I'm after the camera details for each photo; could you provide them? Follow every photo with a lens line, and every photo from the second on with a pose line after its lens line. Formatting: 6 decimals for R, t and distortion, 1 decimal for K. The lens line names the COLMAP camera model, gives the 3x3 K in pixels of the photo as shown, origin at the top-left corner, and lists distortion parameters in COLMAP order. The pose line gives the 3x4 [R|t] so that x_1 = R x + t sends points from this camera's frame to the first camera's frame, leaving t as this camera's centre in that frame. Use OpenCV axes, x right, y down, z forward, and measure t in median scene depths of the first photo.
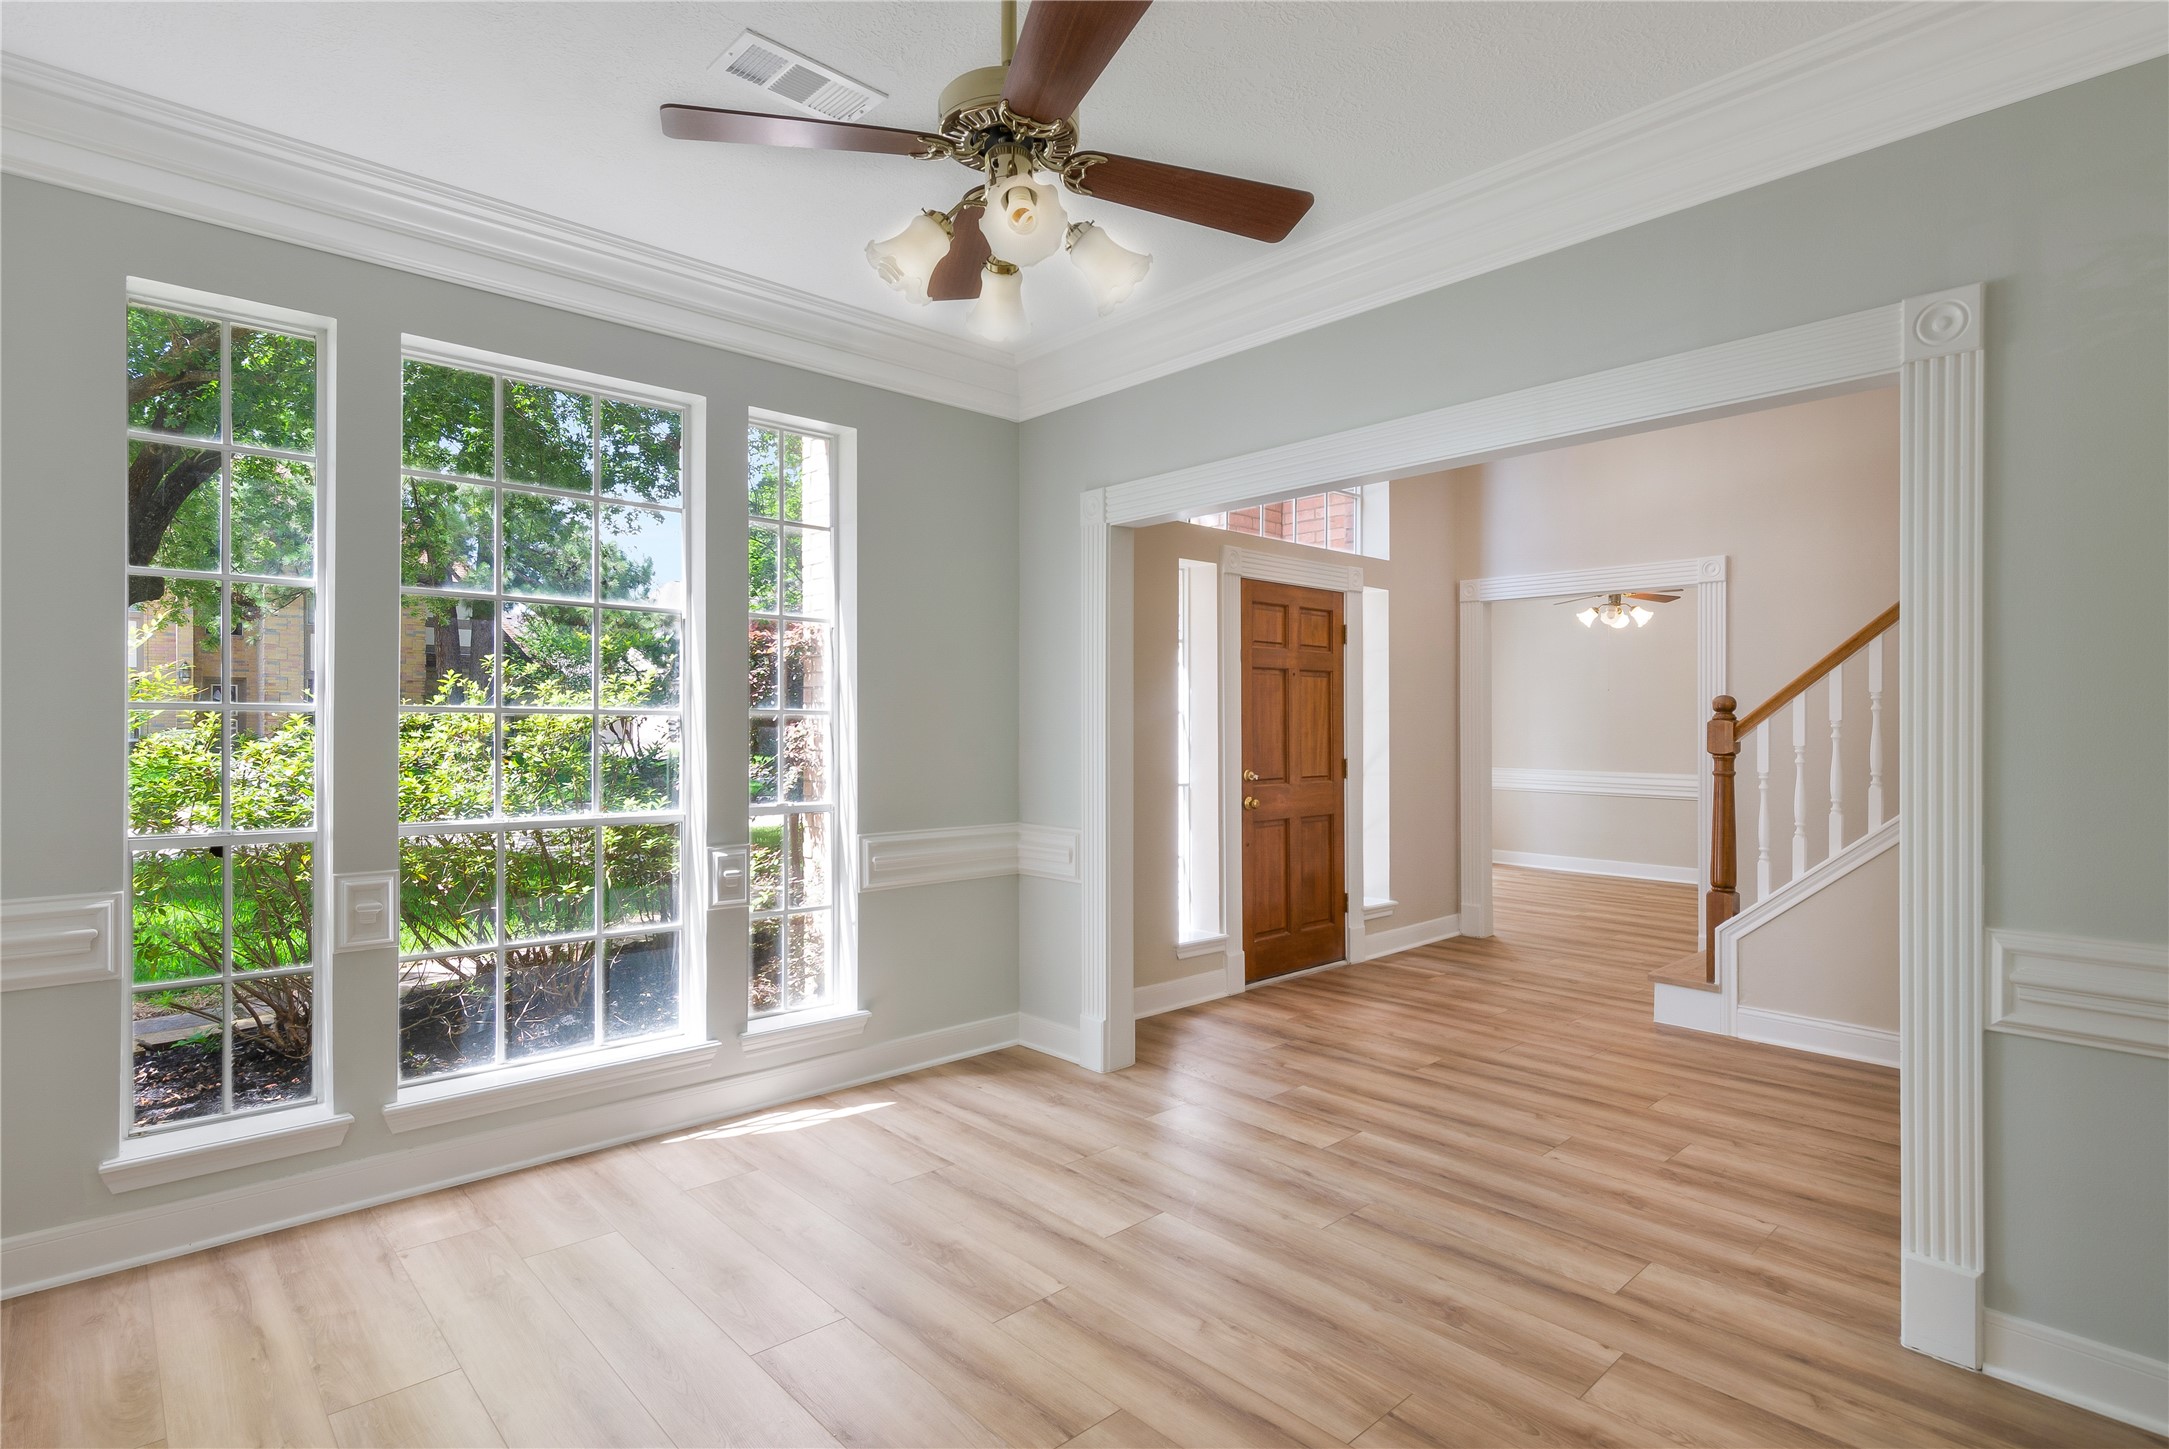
lens RADIAL K [[1063.7, 0, 1116.0], [0, 1063.7, 715.6], [0, 0, 1]] dist [0.000551, 0.002421]
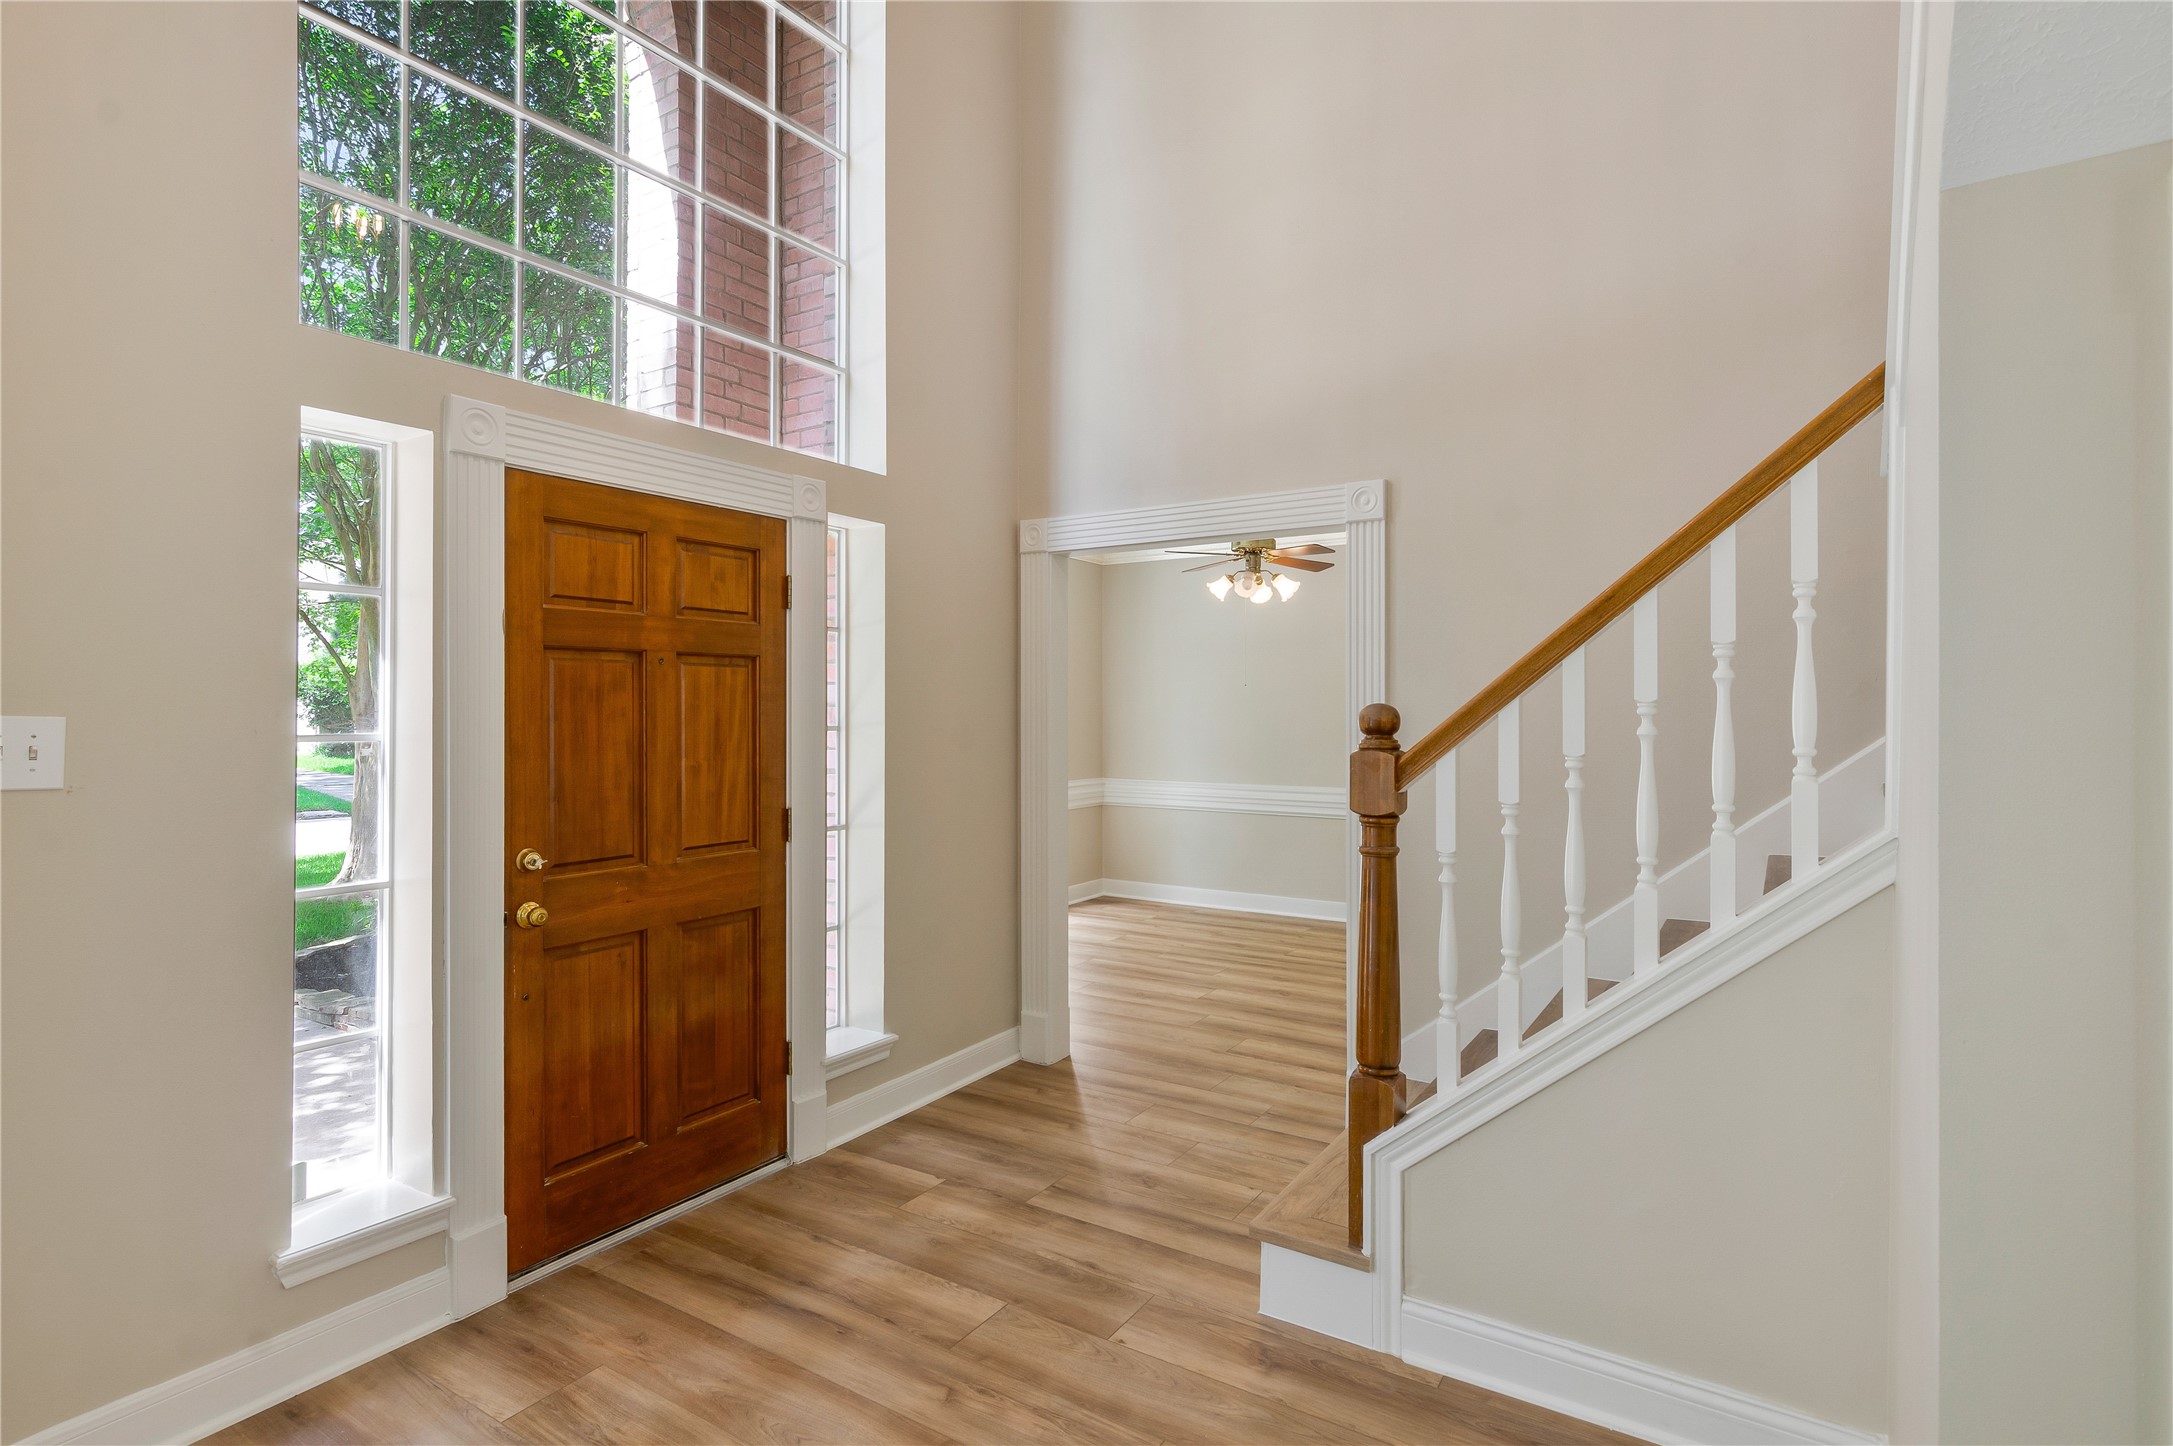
lens RADIAL K [[1065.7, 0, 1074.0], [0, 1065.7, 721.0], [0, 0, 1]] dist [0.000551, 0.002421]
pose [[0.973129, -0.006714, 0.230163, 0.248606], [0.003186, 0.999872, 0.015693, -0.015936], [-0.230238, -0.014538, 0.973026, 0.427882]]
